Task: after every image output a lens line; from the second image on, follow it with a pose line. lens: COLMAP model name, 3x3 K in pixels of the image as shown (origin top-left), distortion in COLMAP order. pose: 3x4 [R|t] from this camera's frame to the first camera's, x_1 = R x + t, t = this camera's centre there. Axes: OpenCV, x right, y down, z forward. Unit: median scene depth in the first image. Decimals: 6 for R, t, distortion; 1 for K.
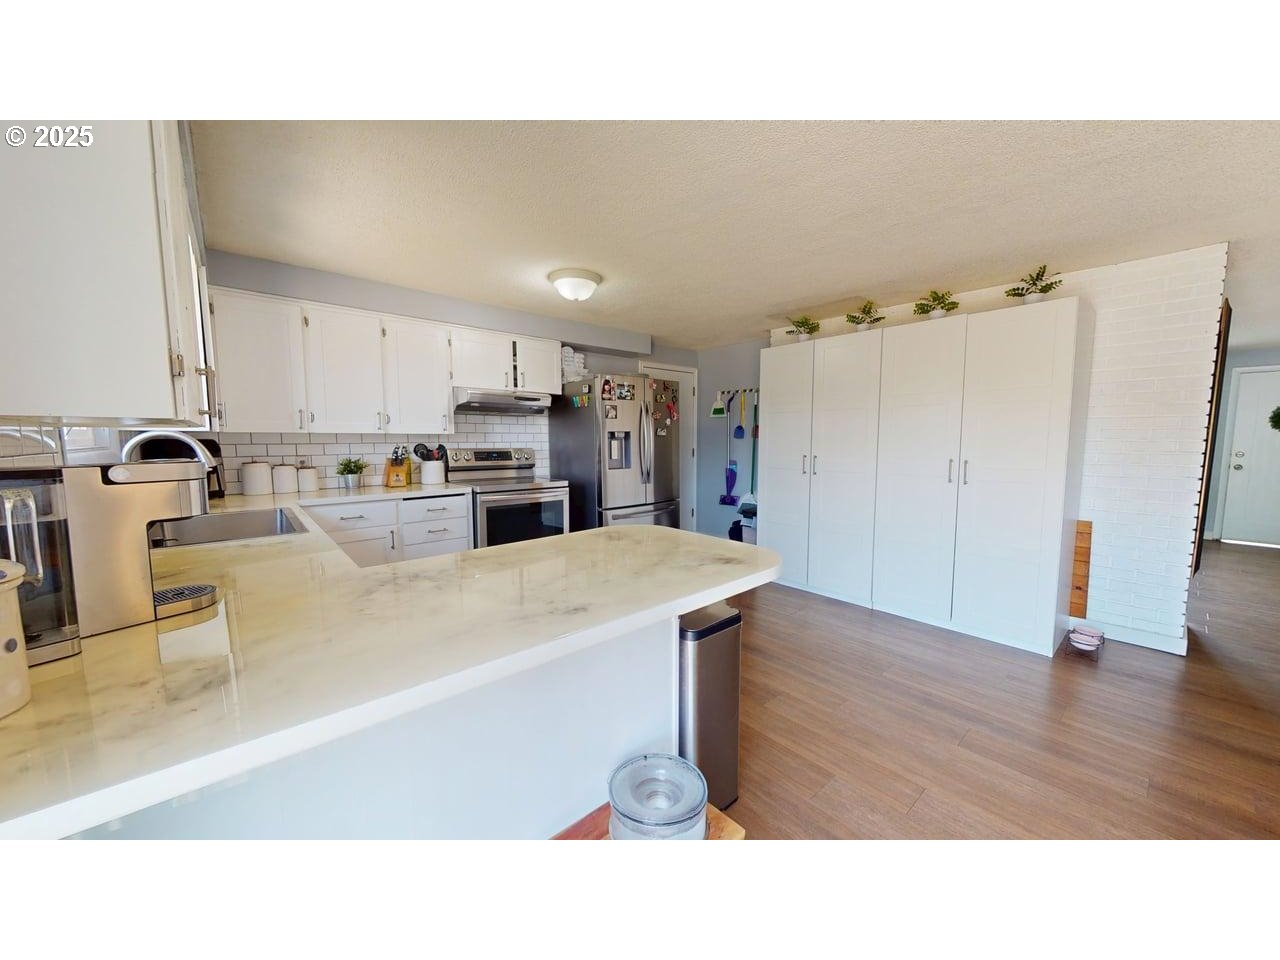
lens RADIAL K [[467.9, 0, 639.5], [0, 467.9, 482.3], [0, 0, 1]] dist [-0.000616, -0.000254]
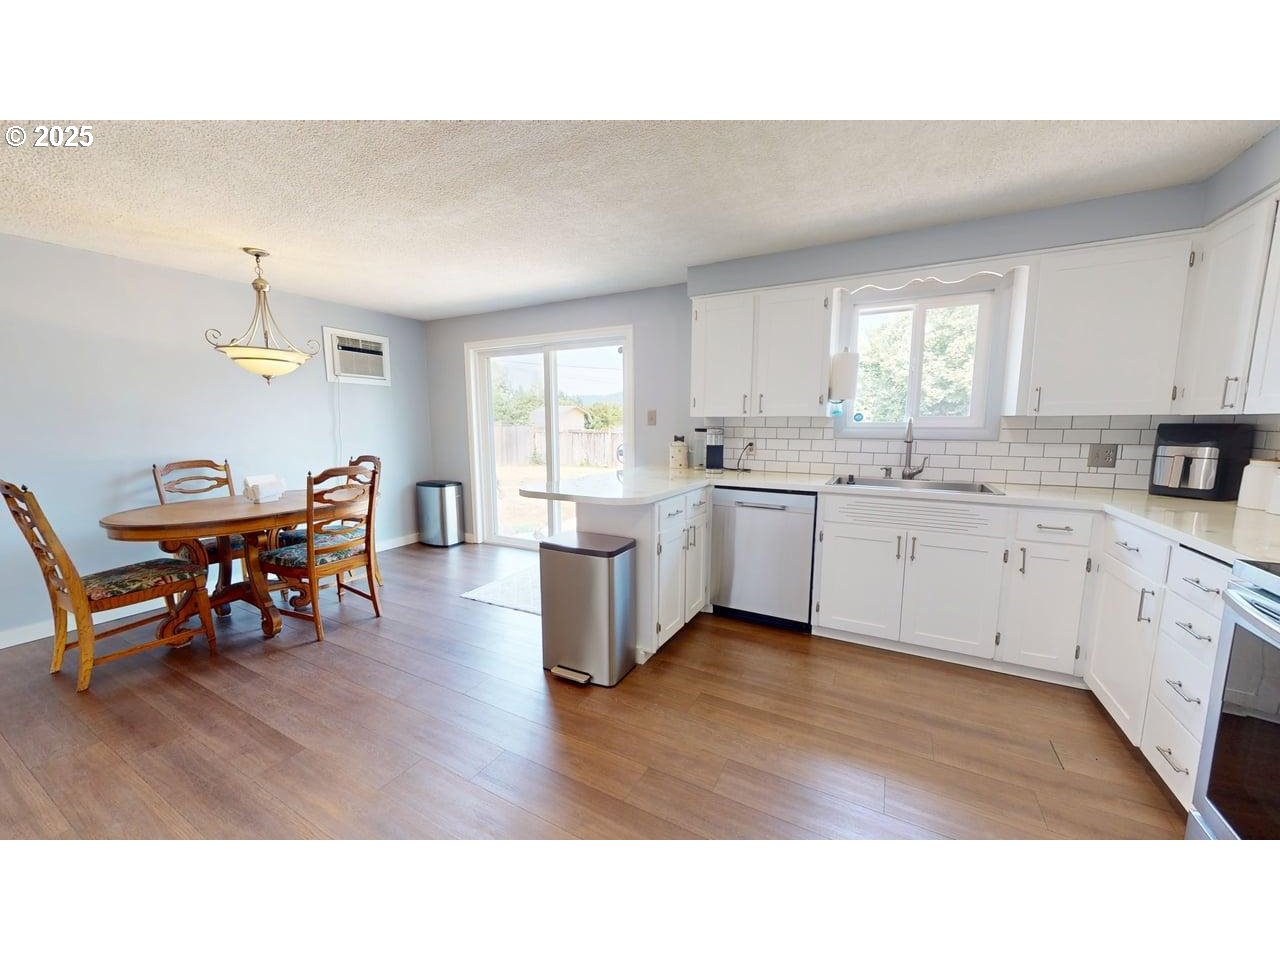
lens RADIAL K [[467.9, 0, 639.5], [0, 467.9, 482.3], [0, 0, 1]] dist [-0.000616, -0.000254]
pose [[-0.932863, 0.048937, -0.356893, 0.180200], [-0.031965, 0.975576, 0.217322, -0.097198], [0.358811, 0.214140, -0.908514, 0.998008]]
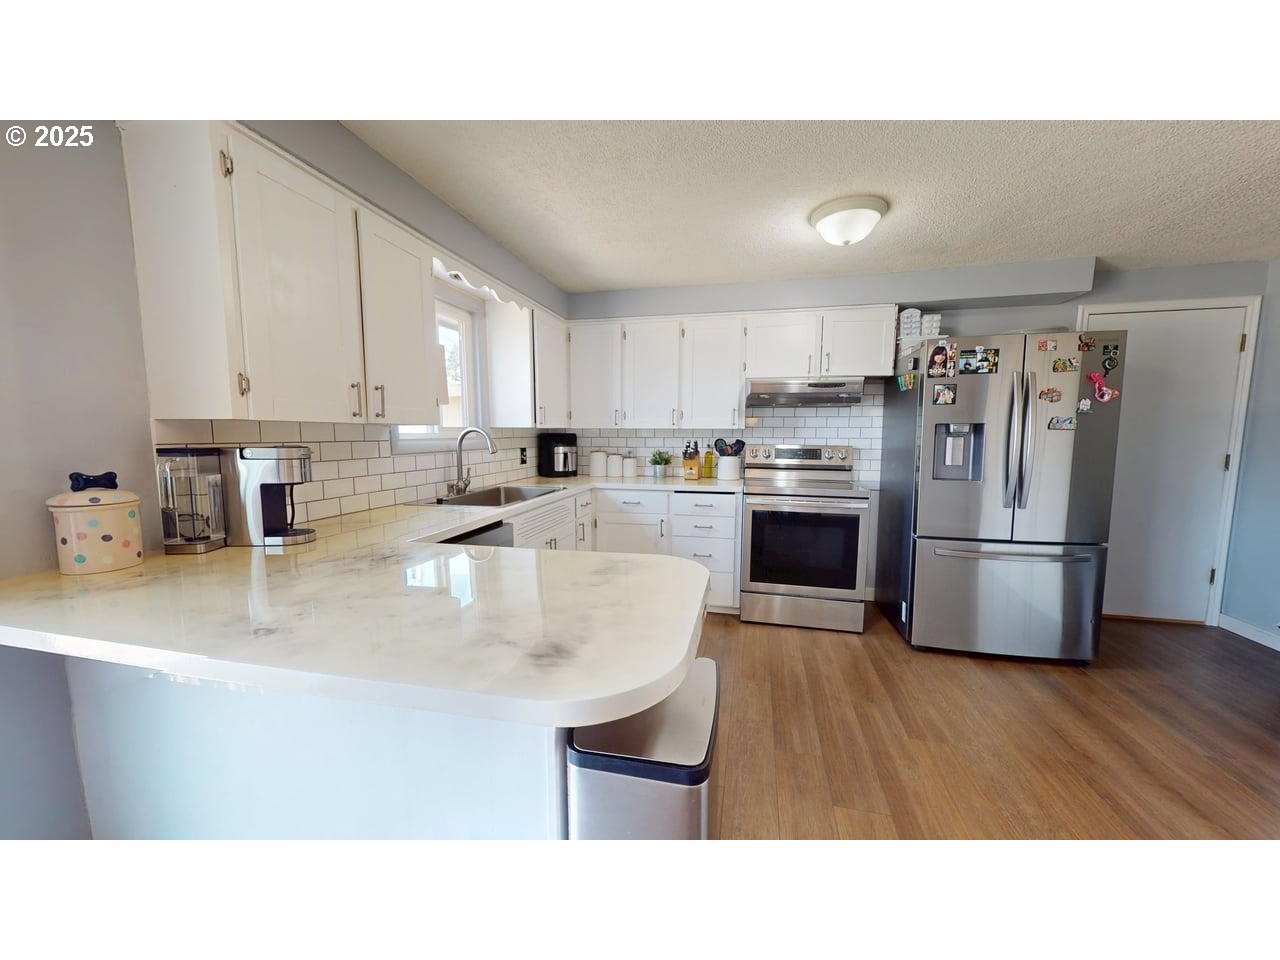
lens RADIAL K [[467.9, 0, 639.5], [0, 467.9, 482.3], [0, 0, 1]] dist [-0.000616, -0.000254]
pose [[0.586199, 0.086733, -0.805511, 0.232451], [-0.078972, 0.995635, 0.049734, -0.024054], [0.806309, 0.034459, 0.590490, 0.257228]]
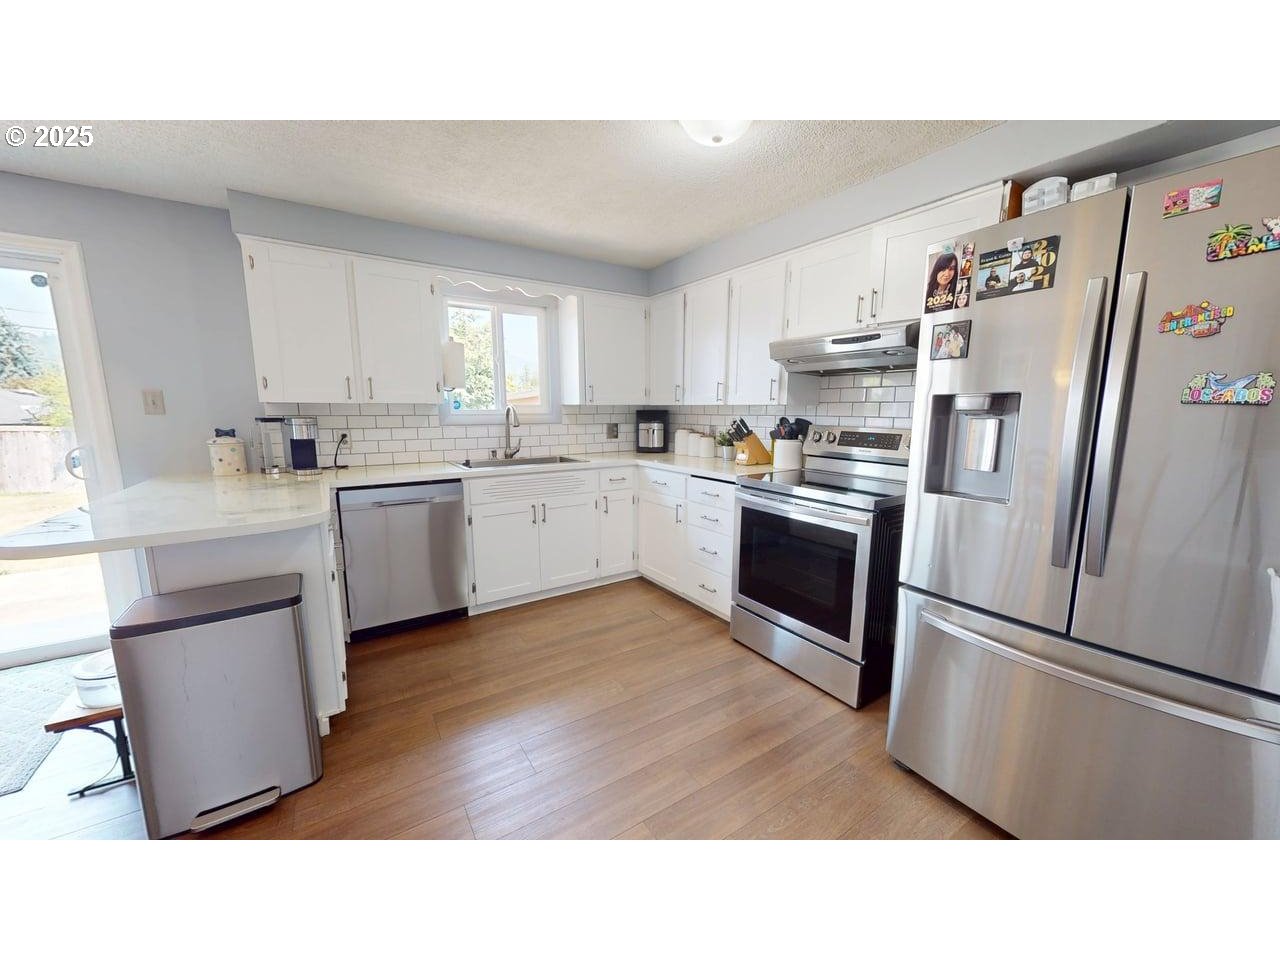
lens RADIAL K [[467.9, 0, 639.5], [0, 467.9, 482.3], [0, 0, 1]] dist [-0.000616, -0.000254]
pose [[-0.125115, 0.155147, -0.979936, 0.350590], [-0.095600, 0.981216, 0.167556, -0.078774], [0.987526, 0.114645, -0.107933, 0.806956]]
